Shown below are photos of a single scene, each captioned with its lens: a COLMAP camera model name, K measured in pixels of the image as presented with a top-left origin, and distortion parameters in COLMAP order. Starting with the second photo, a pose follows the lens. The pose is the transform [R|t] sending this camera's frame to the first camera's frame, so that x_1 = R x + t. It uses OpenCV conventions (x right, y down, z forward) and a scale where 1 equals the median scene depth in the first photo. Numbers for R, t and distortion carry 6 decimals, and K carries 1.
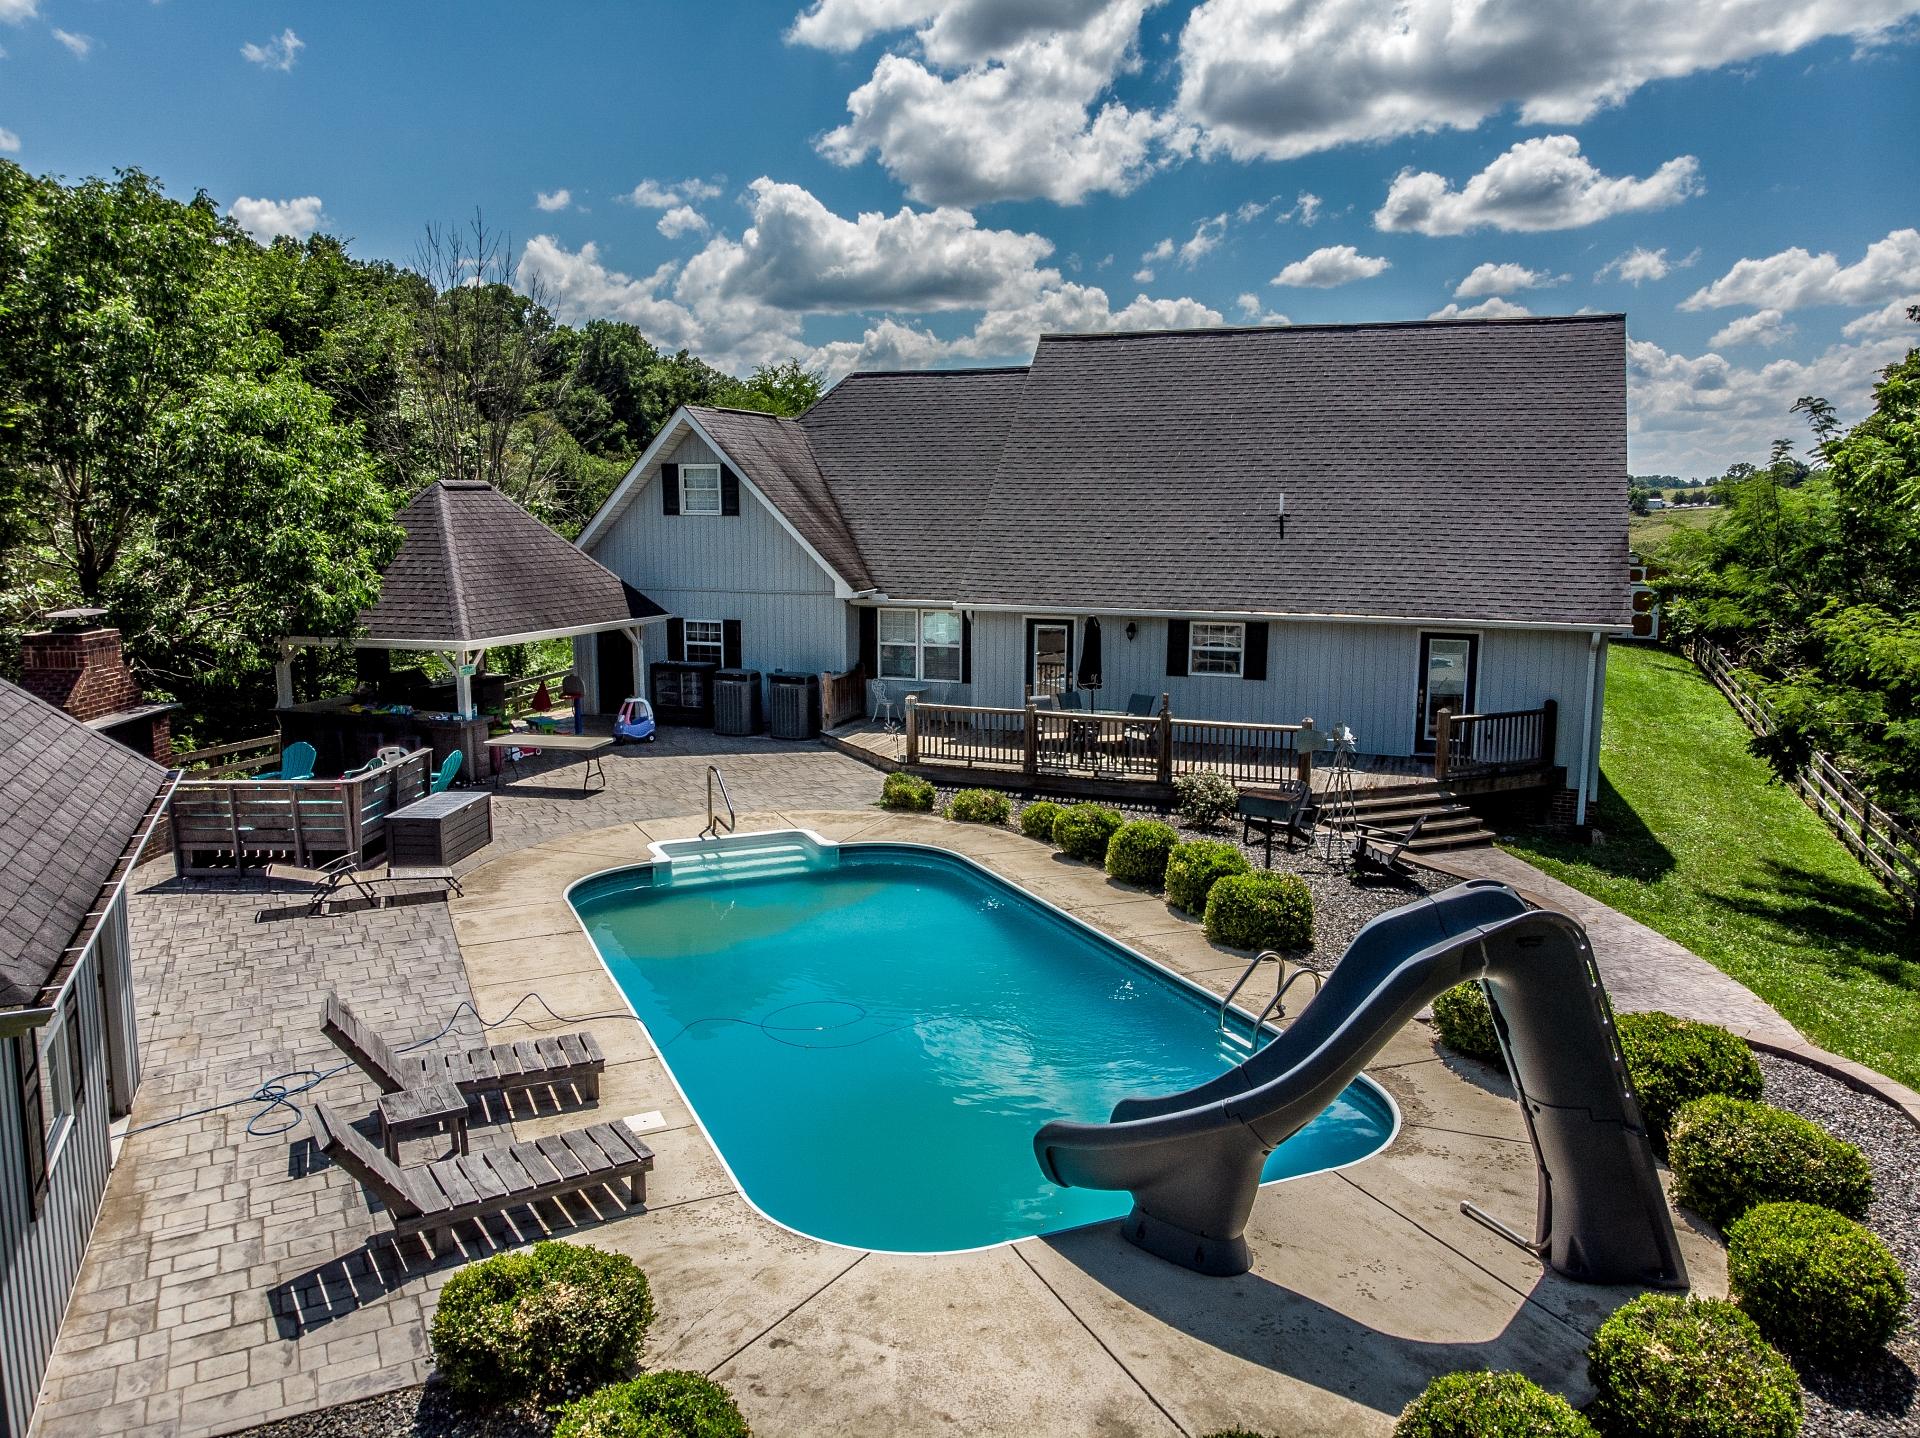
lens RADIAL K [[1417.7, 0, 957.9], [0, 1417.7, 692.5], [0, 0, 1]] dist [0.010076, 0.002943]
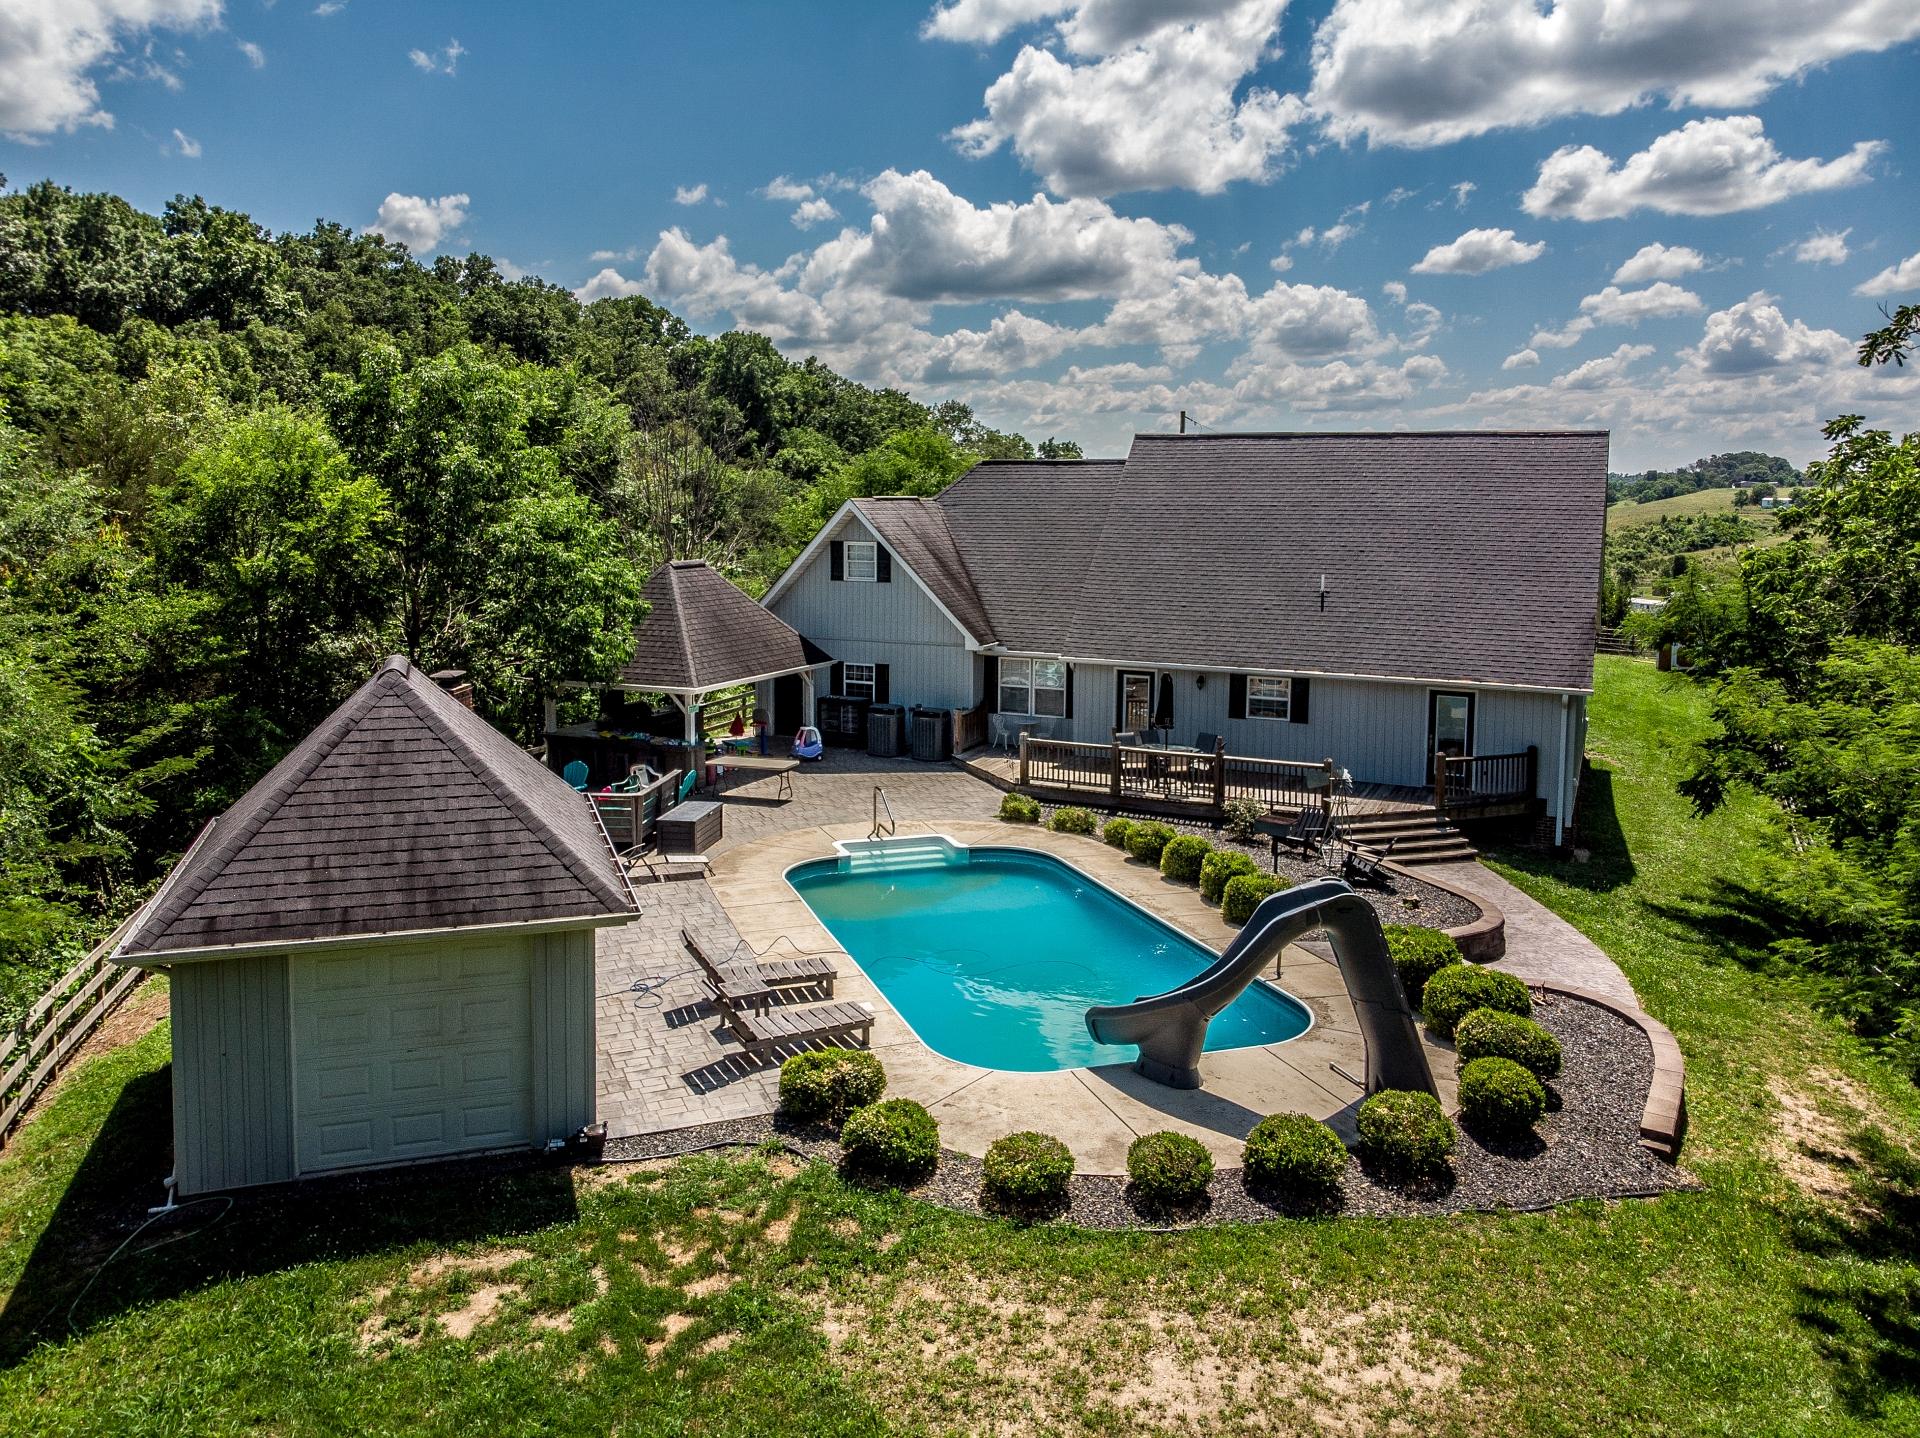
lens RADIAL K [[1417.7, 0, 957.9], [0, 1417.7, 692.5], [0, 0, 1]] dist [0.010076, 0.002943]
pose [[0.996501, 0.017212, -0.081790, 0.012593], [-0.017147, 0.999852, 0.001494, -0.036474], [0.081803, -0.000087, 0.996648, -0.307699]]
